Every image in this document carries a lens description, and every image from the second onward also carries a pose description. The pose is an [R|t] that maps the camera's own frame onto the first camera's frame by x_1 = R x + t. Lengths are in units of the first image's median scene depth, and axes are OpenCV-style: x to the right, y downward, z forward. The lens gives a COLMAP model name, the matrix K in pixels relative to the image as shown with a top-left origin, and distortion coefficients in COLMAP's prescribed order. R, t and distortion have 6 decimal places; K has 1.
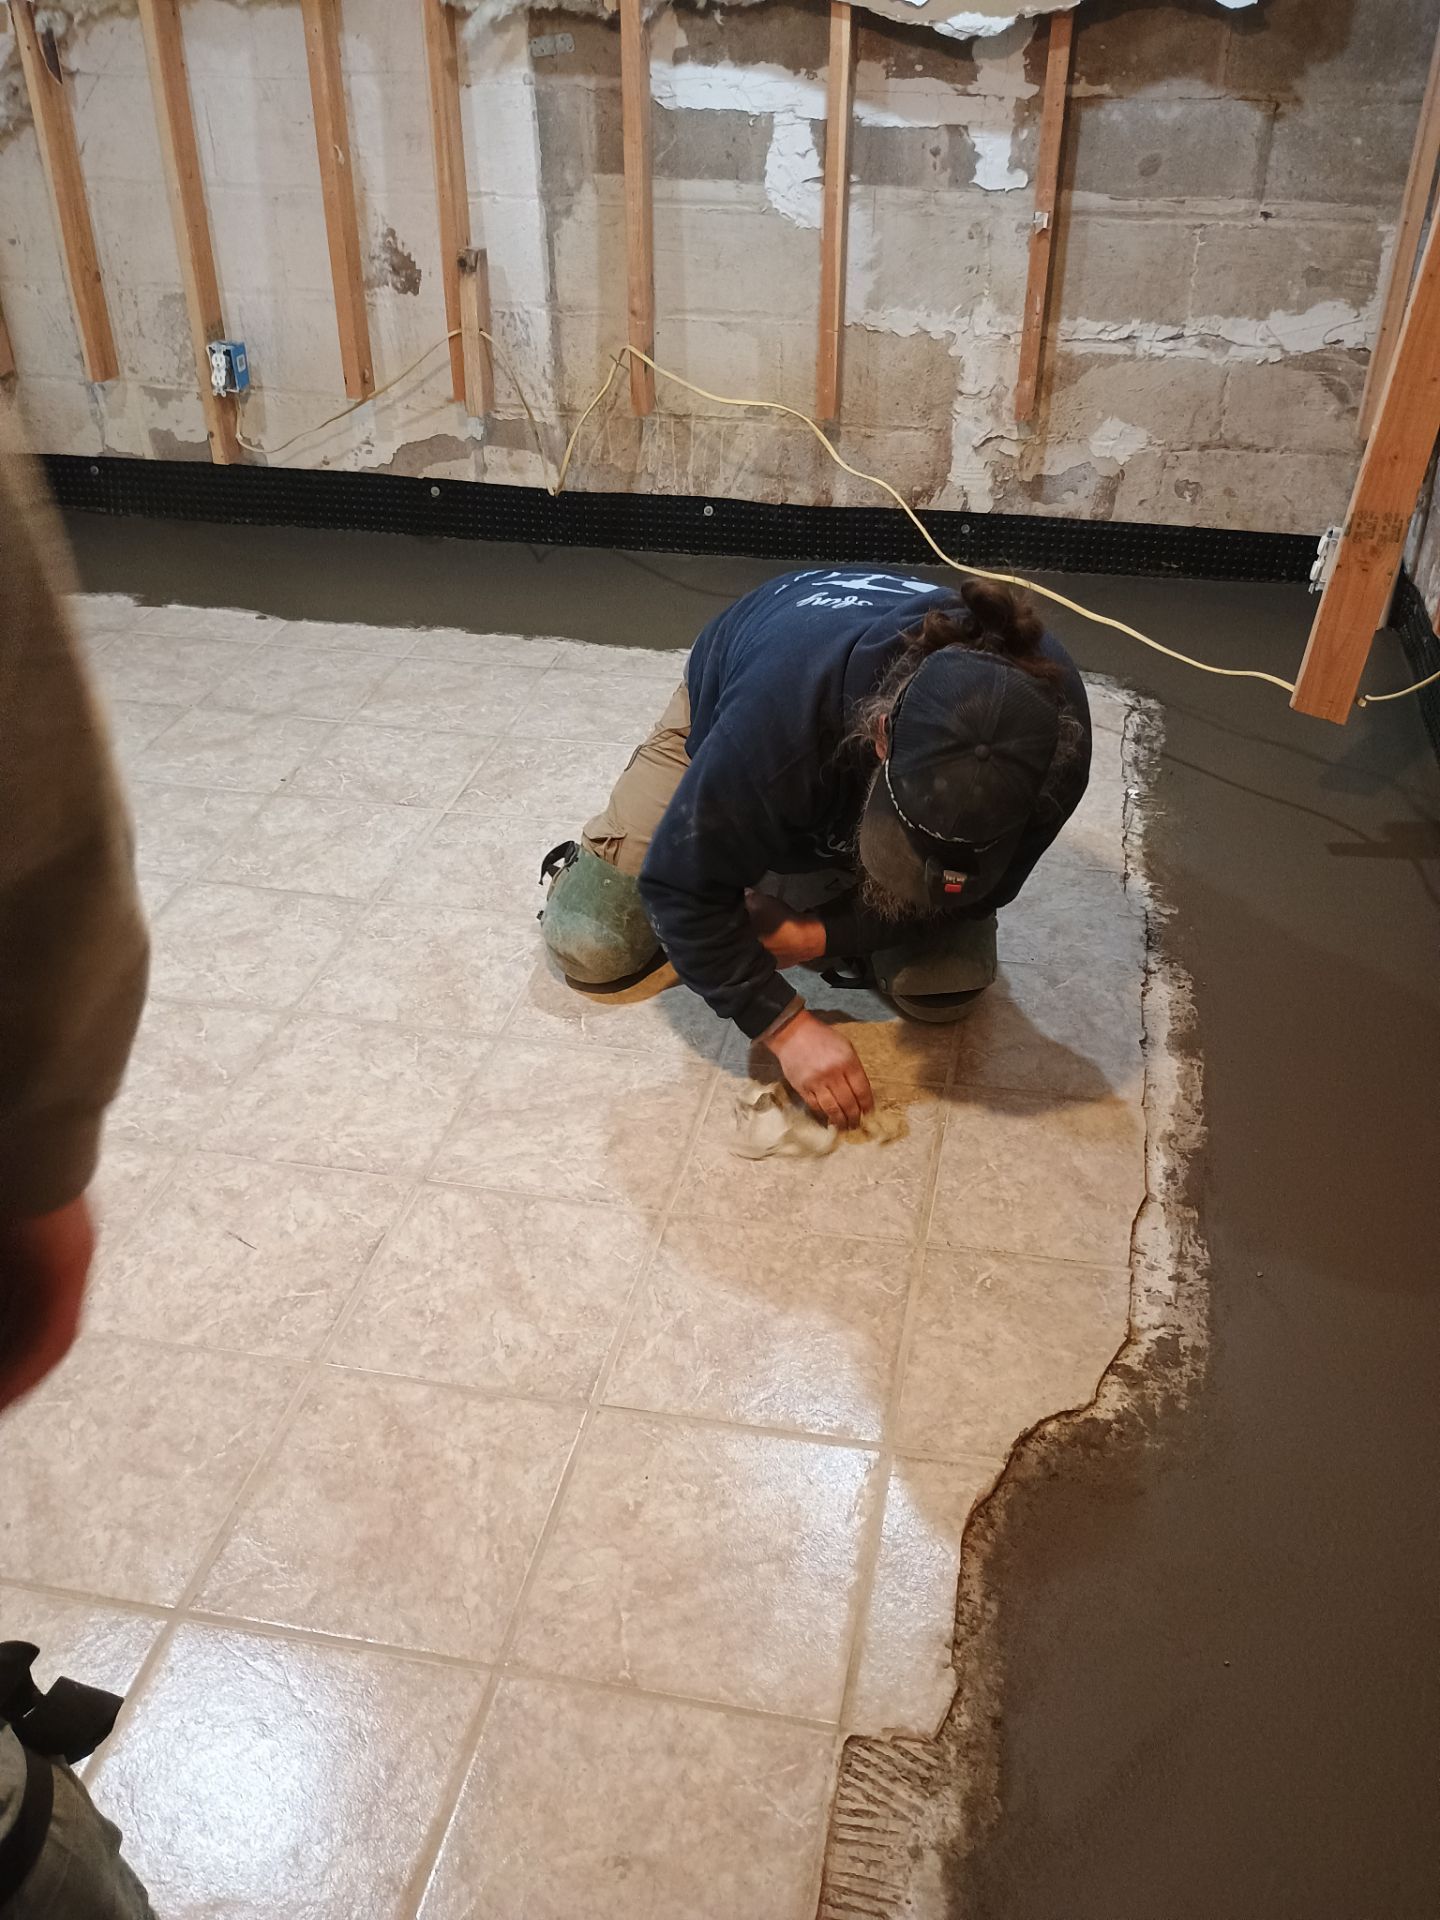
lens RADIAL K [[1645.7, 0, 734.3], [0, 1645.7, 987.5], [0, 0, 1]] dist [0.057811, -0.071113]
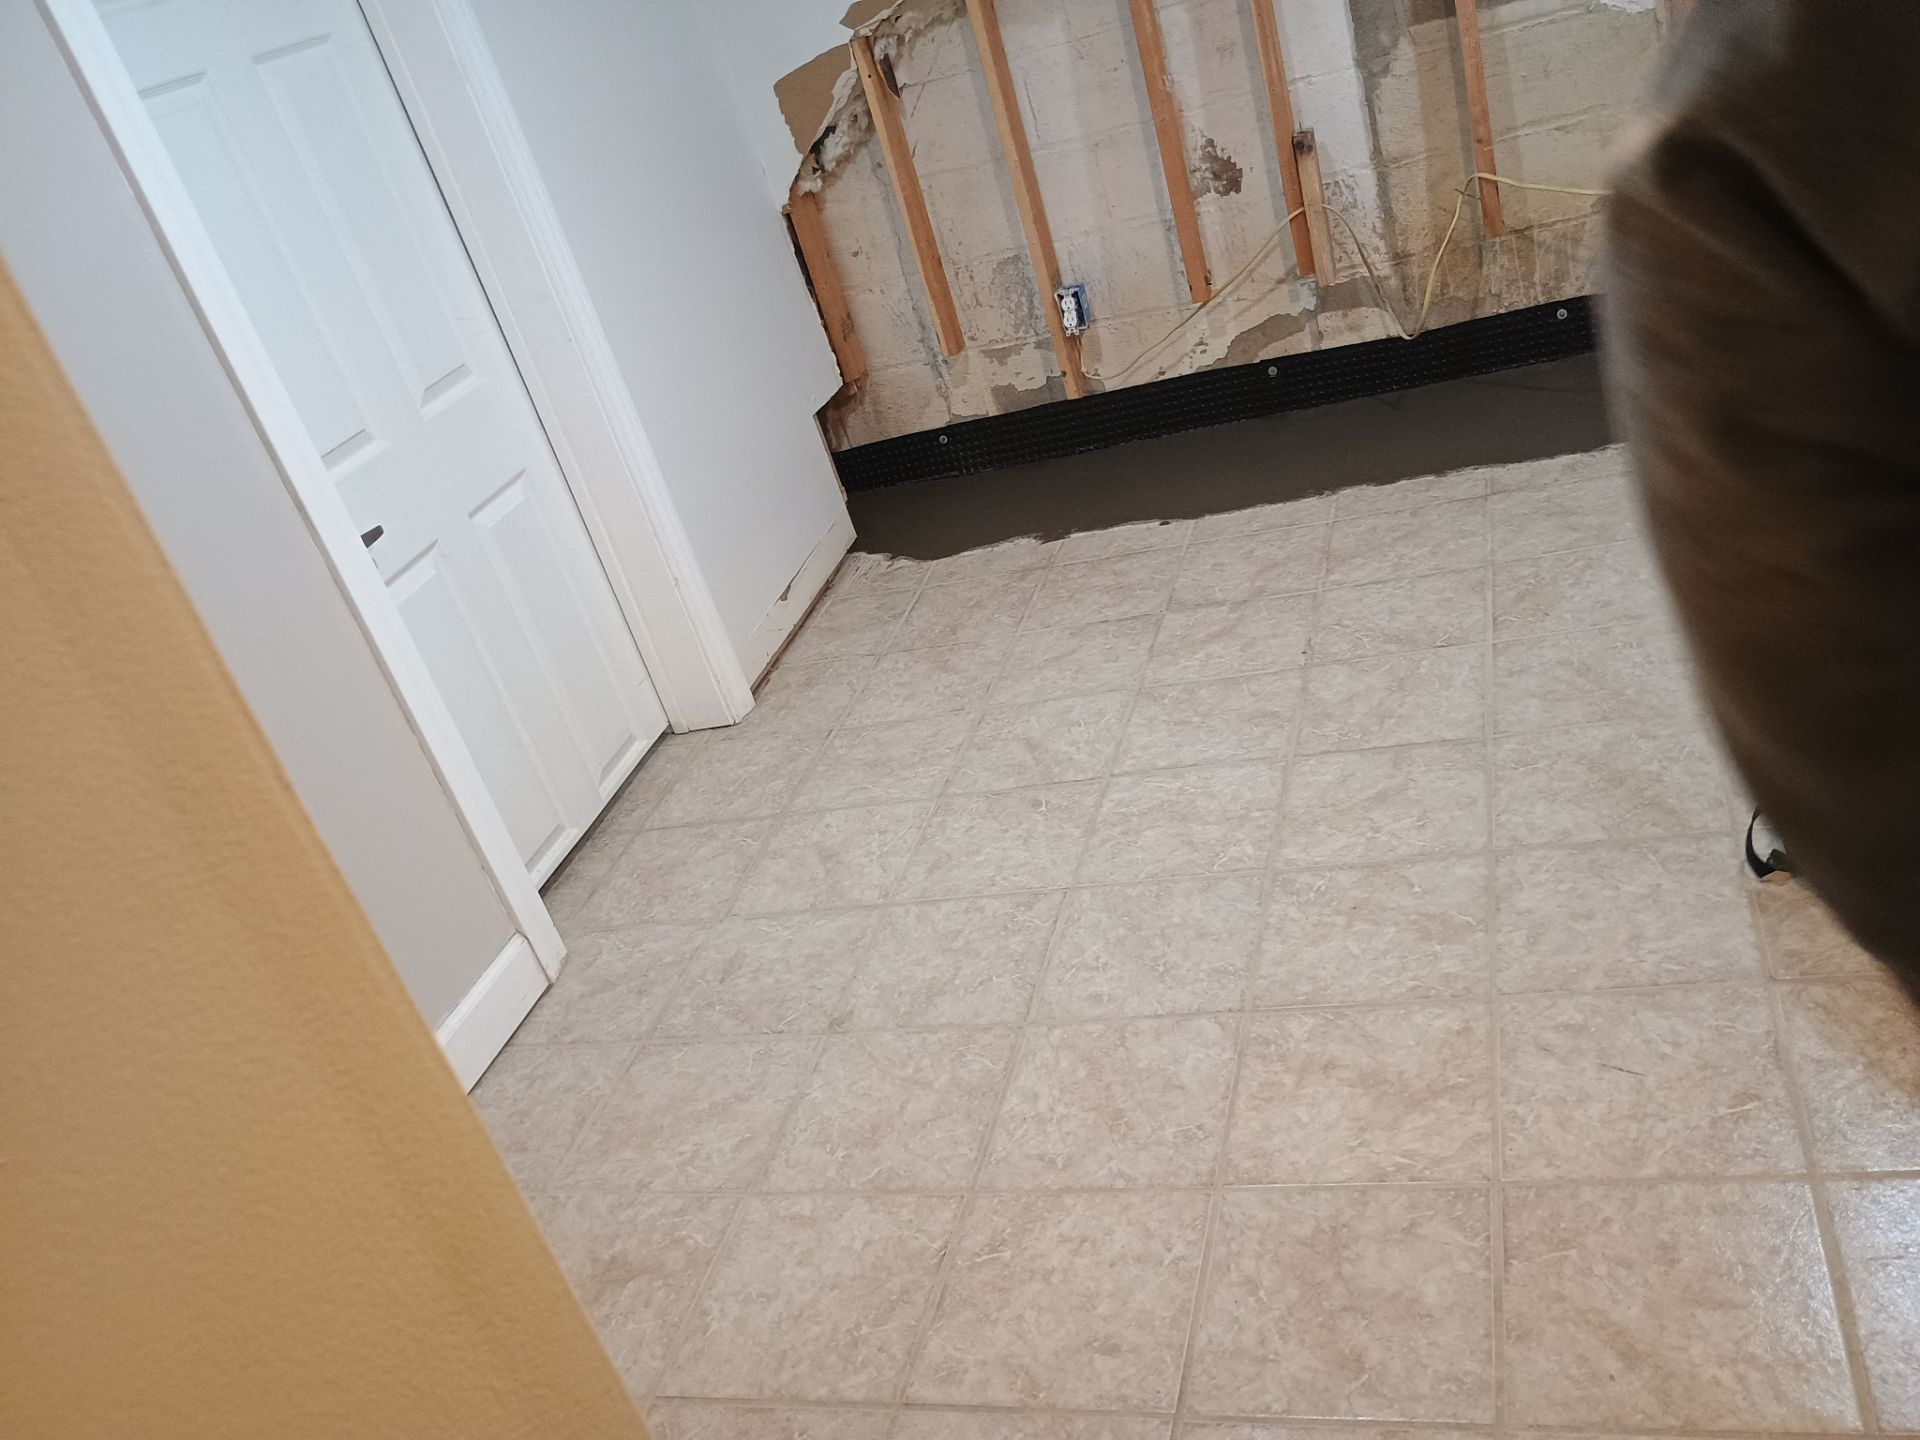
lens RADIAL K [[1645.7, 0, 962.8], [0, 1645.7, 722.6], [0, 0, 1]] dist [0.057811, -0.071113]
pose [[0.957883, -0.218857, -0.185908, -0.330336], [0.198791, 0.972581, -0.120696, -0.003357], [0.207226, 0.078656, 0.975126, -0.032767]]
